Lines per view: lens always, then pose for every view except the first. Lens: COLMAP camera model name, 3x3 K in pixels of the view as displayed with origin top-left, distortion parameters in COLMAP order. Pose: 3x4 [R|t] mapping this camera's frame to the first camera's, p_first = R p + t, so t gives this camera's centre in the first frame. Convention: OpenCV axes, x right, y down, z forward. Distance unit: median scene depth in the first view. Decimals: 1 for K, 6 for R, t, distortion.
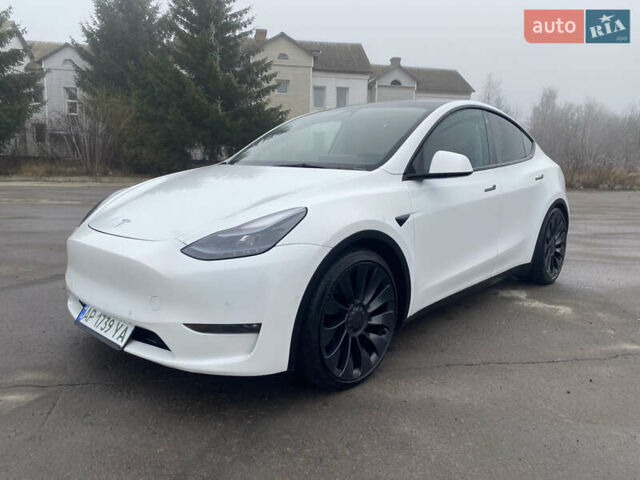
lens RADIAL K [[488.9, 0, 318.6], [0, 488.9, 234.4], [0, 0, 1]] dist [0.031702, -0.018647]
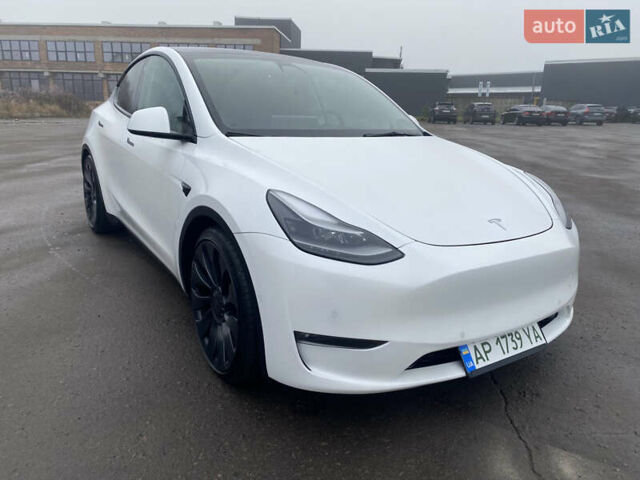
lens RADIAL K [[488.9, 0, 316.8], [0, 488.9, 241.0], [0, 0, 1]] dist [0.031702, -0.018647]
pose [[0.234630, -0.270115, 0.933802, -0.141692], [0.113590, 0.961656, 0.249631, -0.026891], [-0.965425, 0.047500, 0.256316, 0.123074]]
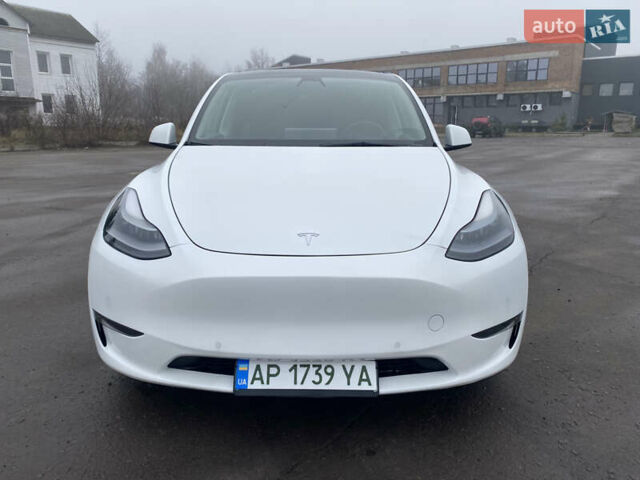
lens RADIAL K [[488.9, 0, 317.7], [0, 488.9, 233.5], [0, 0, 1]] dist [0.031702, -0.018647]
pose [[0.734390, -0.172599, 0.656415, -0.099058], [0.115657, 0.984805, 0.129551, -0.014209], [-0.668801, -0.019222, 0.743193, 0.049893]]
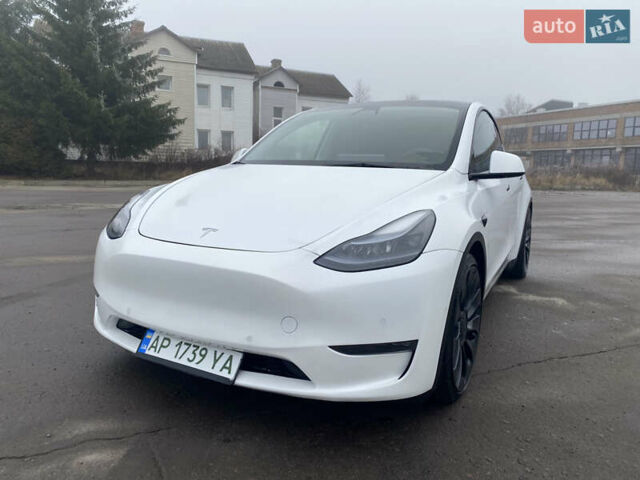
lens RADIAL K [[488.9, 0, 310.3], [0, 488.9, 235.0], [0, 0, 1]] dist [0.031702, -0.018647]
pose [[0.971108, -0.030731, 0.236655, -0.048197], [0.031044, 0.999515, 0.002403, -0.001704], [-0.236614, 0.005013, 0.971591, 0.016009]]
